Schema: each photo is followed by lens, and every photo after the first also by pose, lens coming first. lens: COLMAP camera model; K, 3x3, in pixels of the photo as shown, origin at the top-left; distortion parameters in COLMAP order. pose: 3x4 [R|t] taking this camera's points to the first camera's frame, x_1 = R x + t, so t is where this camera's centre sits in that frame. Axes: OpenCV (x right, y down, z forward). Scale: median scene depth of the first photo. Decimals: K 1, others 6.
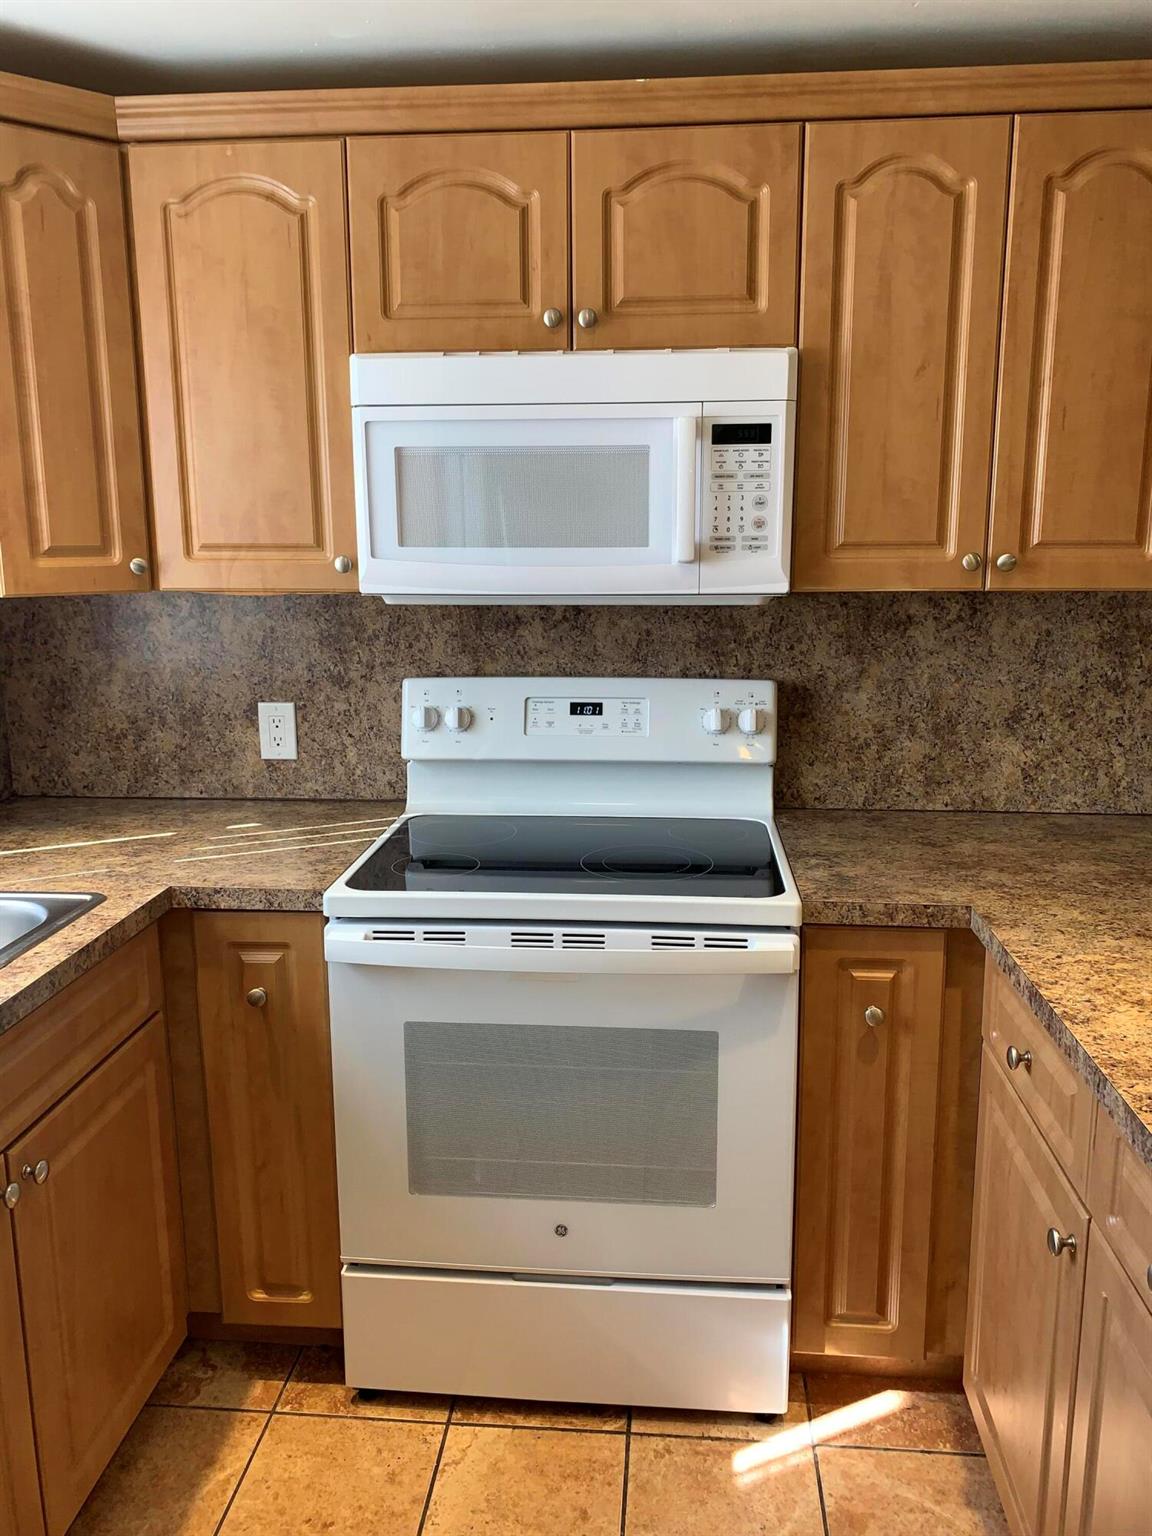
lens RADIAL K [[1169.1, 0, 538.4], [0, 1169.1, 750.2], [0, 0, 1]] dist [0.016282, -0.015809]
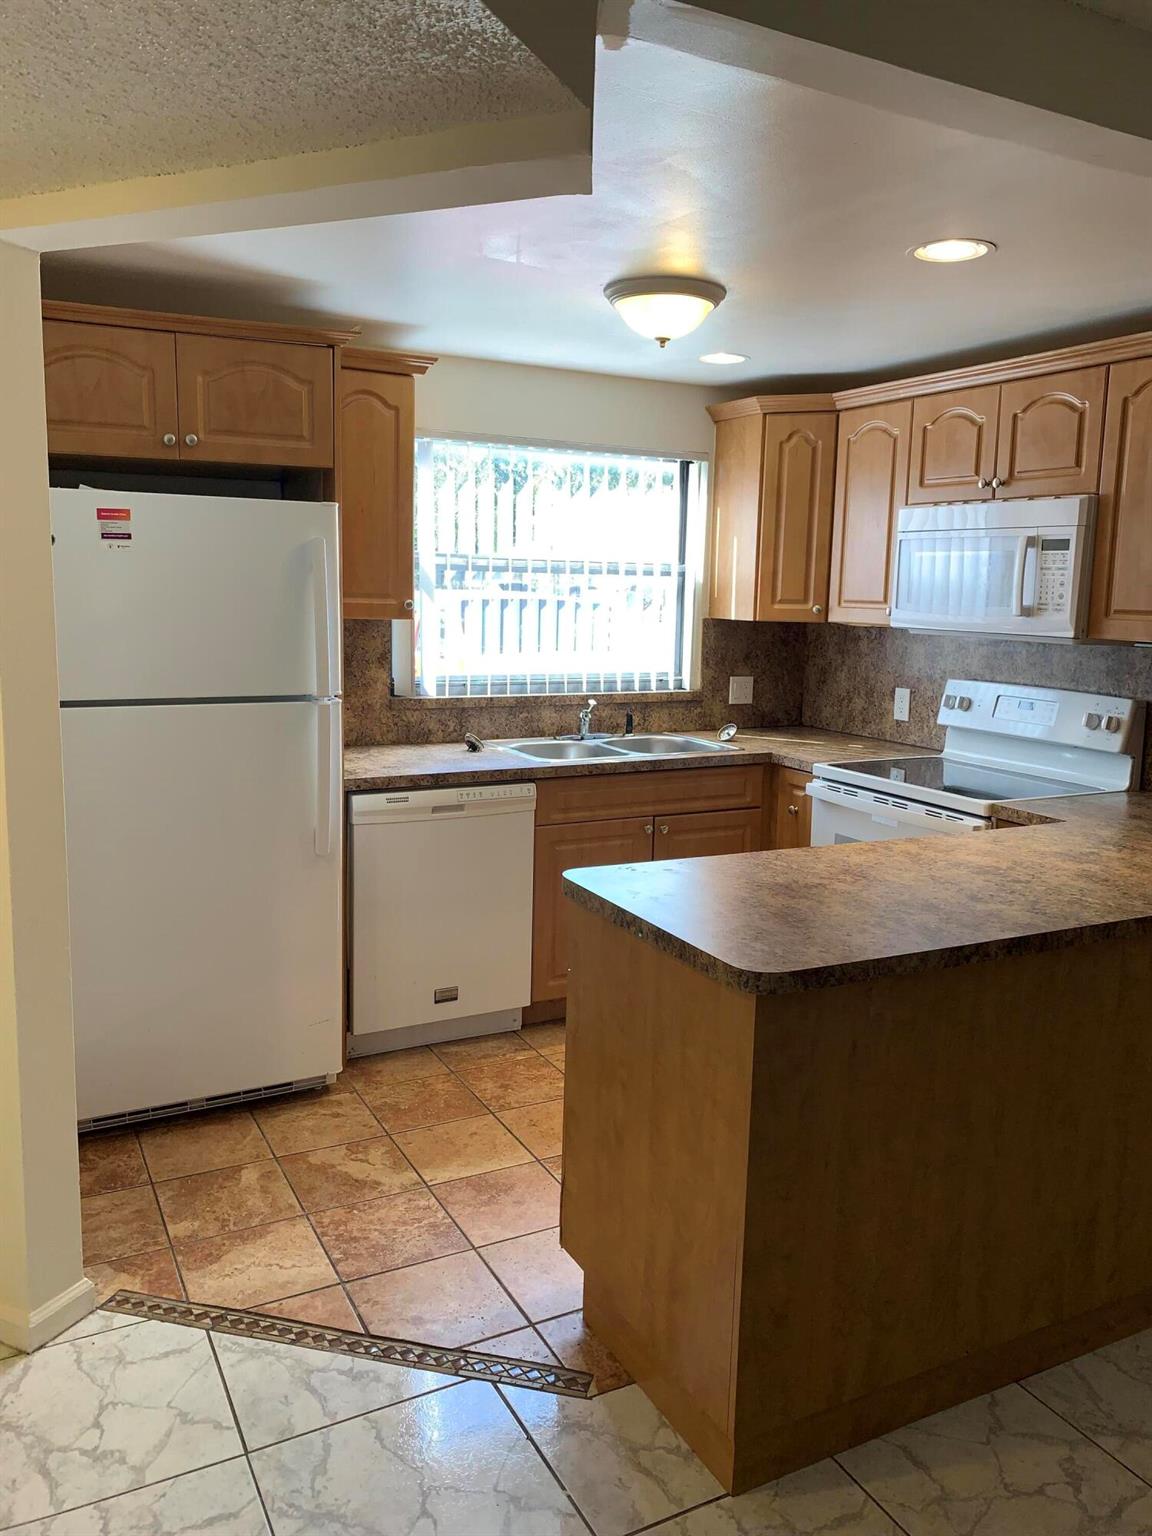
lens RADIAL K [[1169.1, 0, 576.9], [0, 1169.1, 769.9], [0, 0, 1]] dist [0.016282, -0.015809]
pose [[0.541616, 0.150570, -0.827031, 1.249790], [-0.189215, 0.980418, 0.054580, 0.094935], [0.819054, 0.126926, 0.559500, -0.499040]]
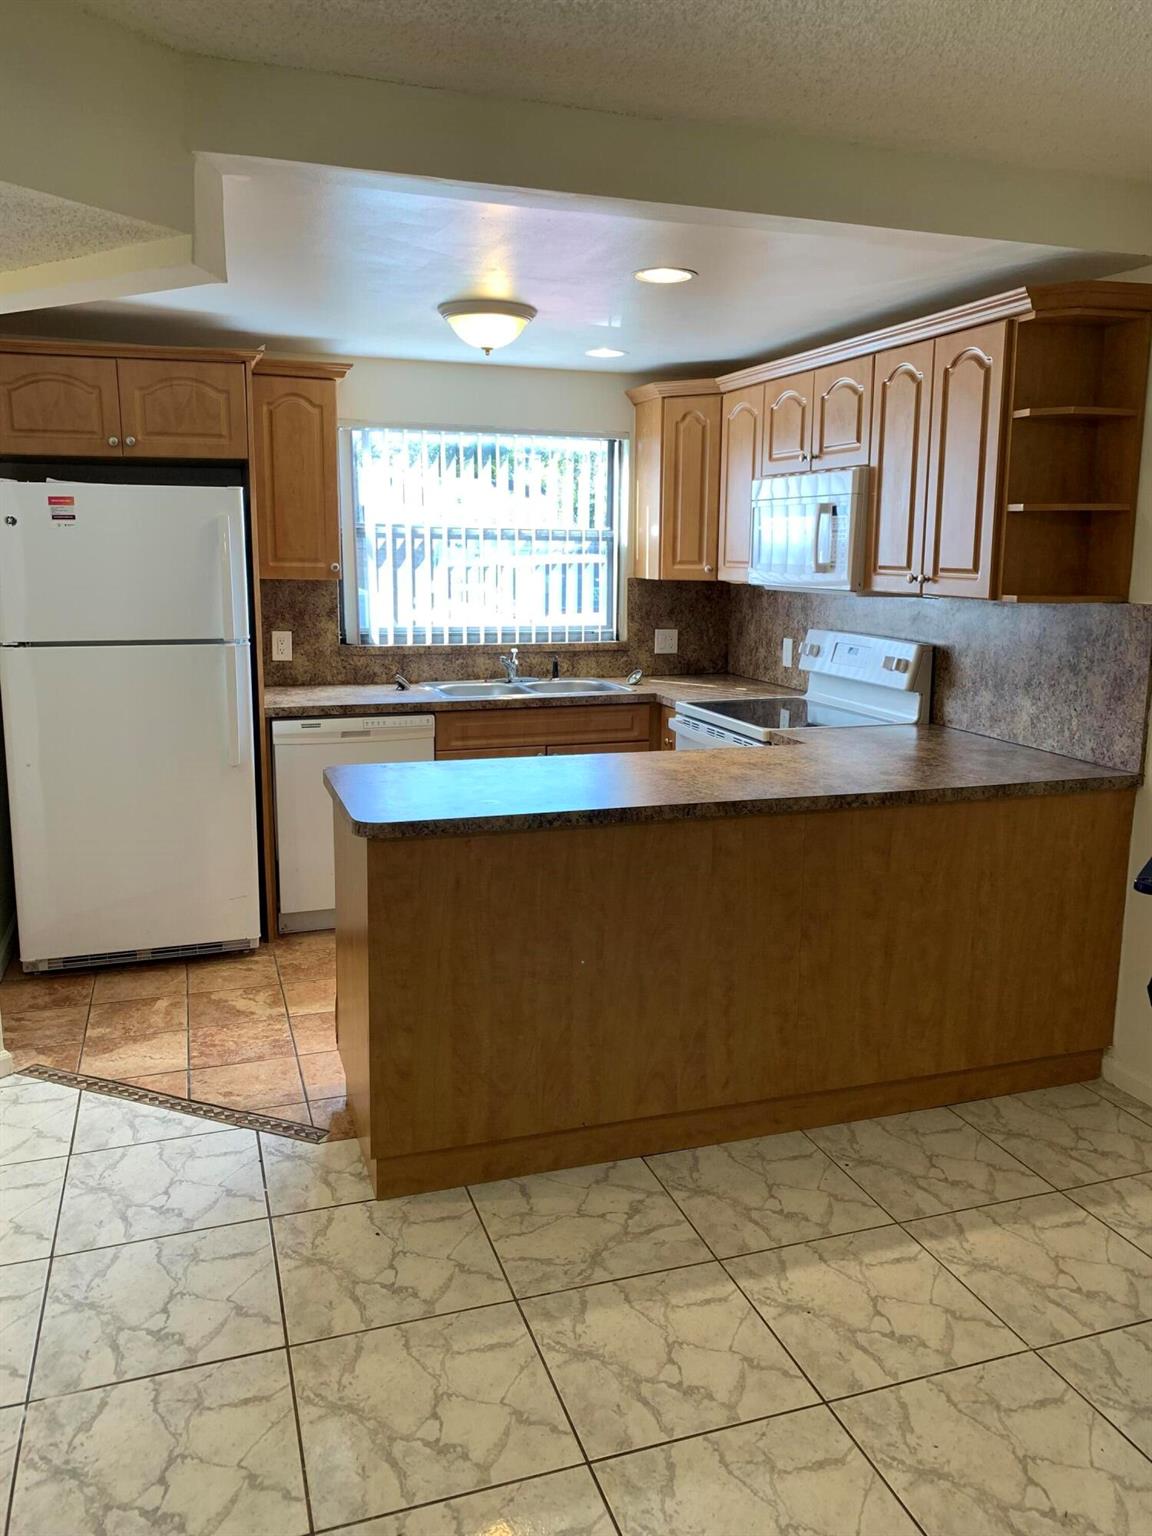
lens RADIAL K [[1169.1, 0, 588.6], [0, 1169.1, 769.0], [0, 0, 1]] dist [0.016282, -0.015809]
pose [[0.409359, 0.180352, -0.894370, 1.844424], [-0.189592, 0.975685, 0.109972, 0.026159], [0.892457, 0.124548, 0.433599, -0.204039]]
